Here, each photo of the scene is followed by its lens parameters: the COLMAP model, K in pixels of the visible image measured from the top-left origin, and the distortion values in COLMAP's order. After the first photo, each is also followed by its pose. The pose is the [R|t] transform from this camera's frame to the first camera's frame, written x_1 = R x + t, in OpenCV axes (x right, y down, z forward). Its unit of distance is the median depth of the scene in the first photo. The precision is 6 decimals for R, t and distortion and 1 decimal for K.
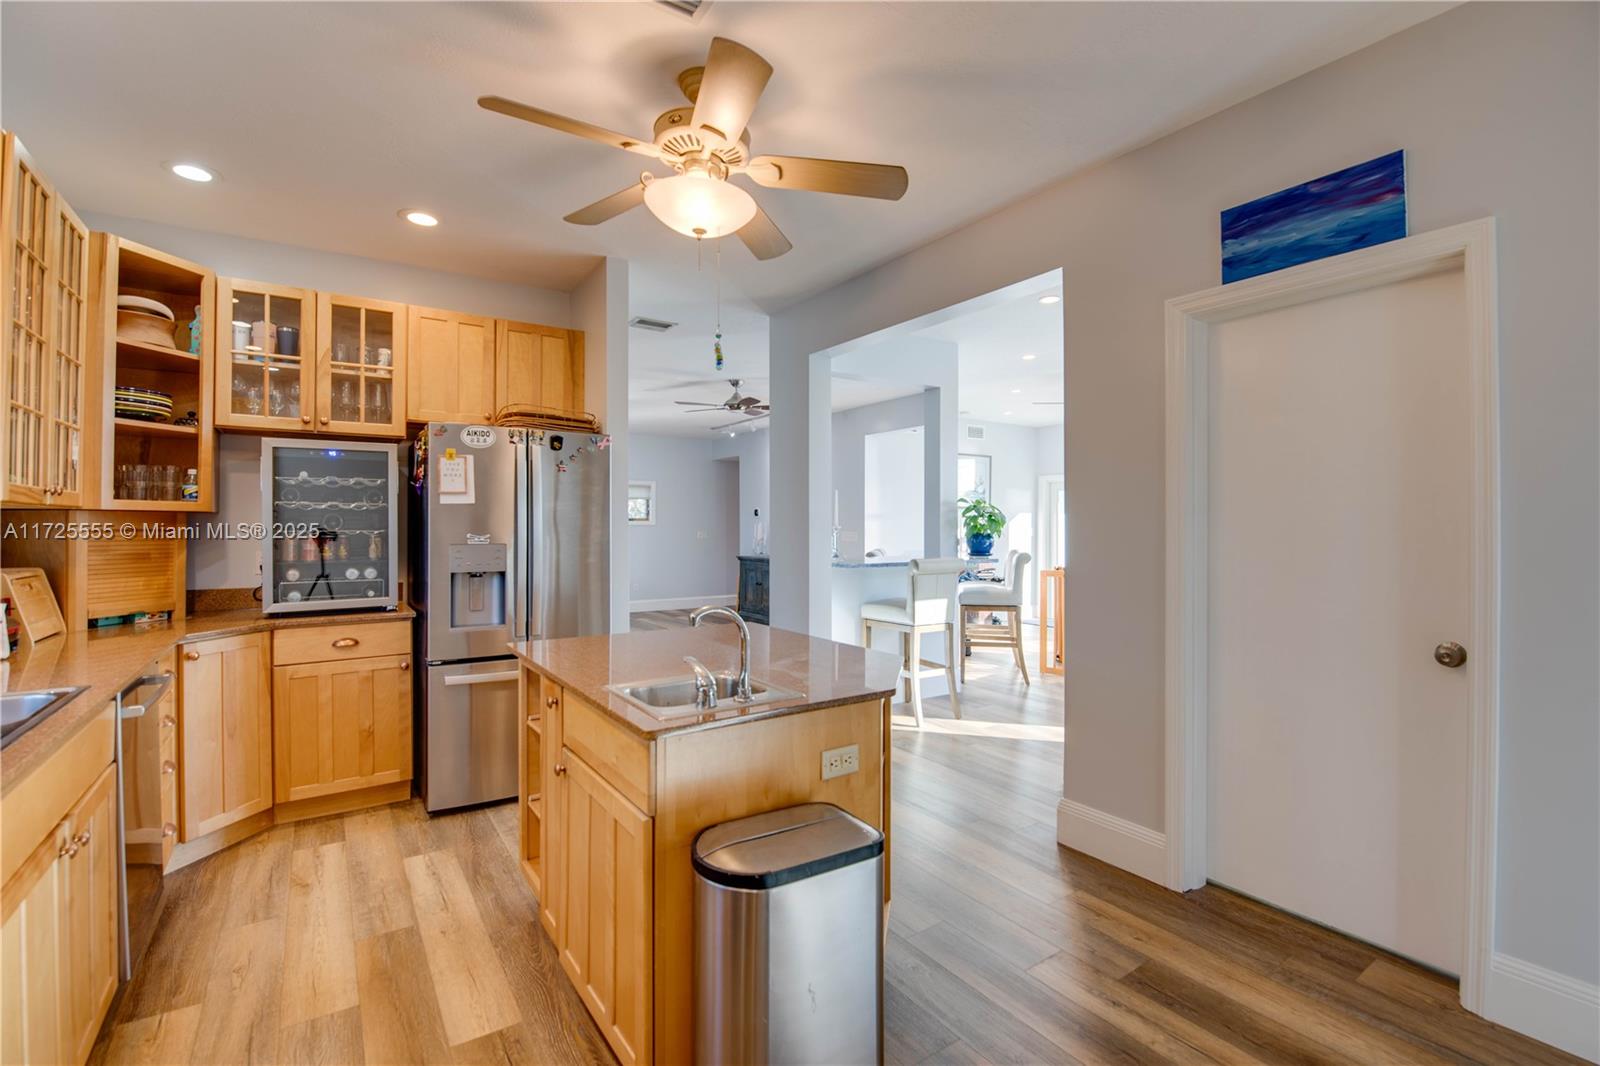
lens RADIAL K [[706.4, 0, 774.3], [0, 706.4, 531.6], [0, 0, 1]] dist [-0.015283, -0.010080]
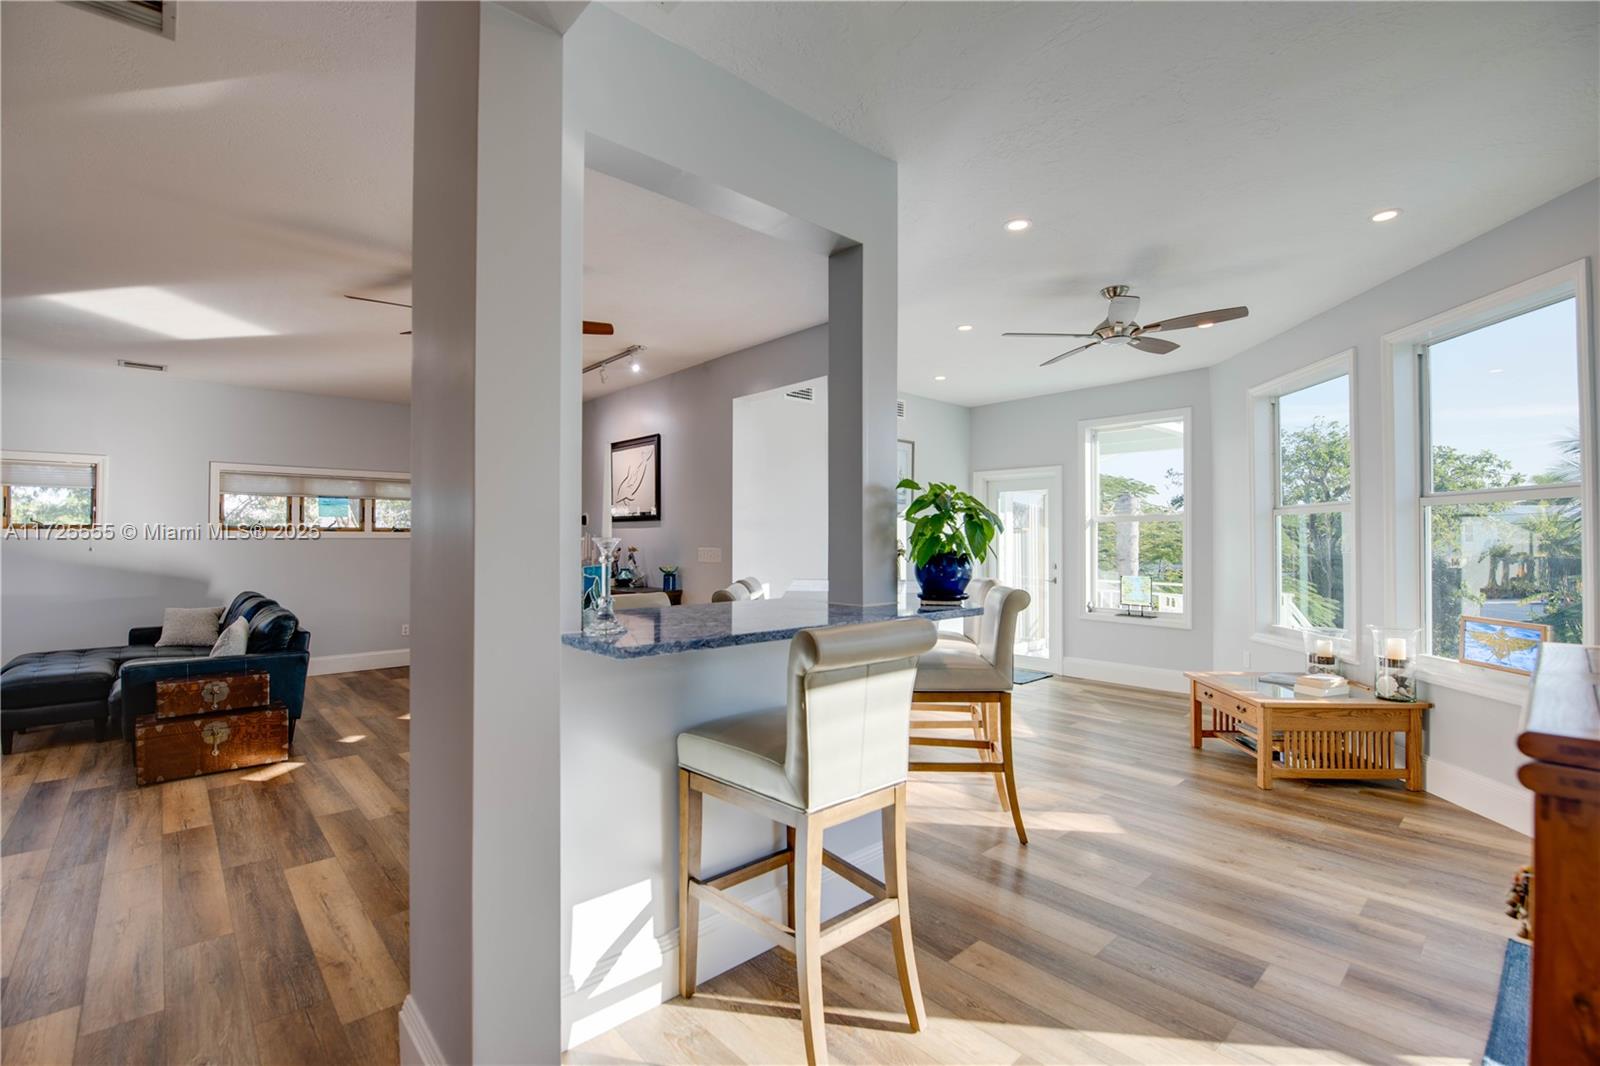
lens RADIAL K [[709.0, 0, 795.9], [0, 709.0, 544.7], [0, 0, 1]] dist [-0.012820, -0.009815]
pose [[0.985943, -0.002201, 0.167065, 0.112018], [0.005207, 0.999832, -0.017559, 0.004174], [-0.166998, 0.018182, 0.985790, 0.541395]]
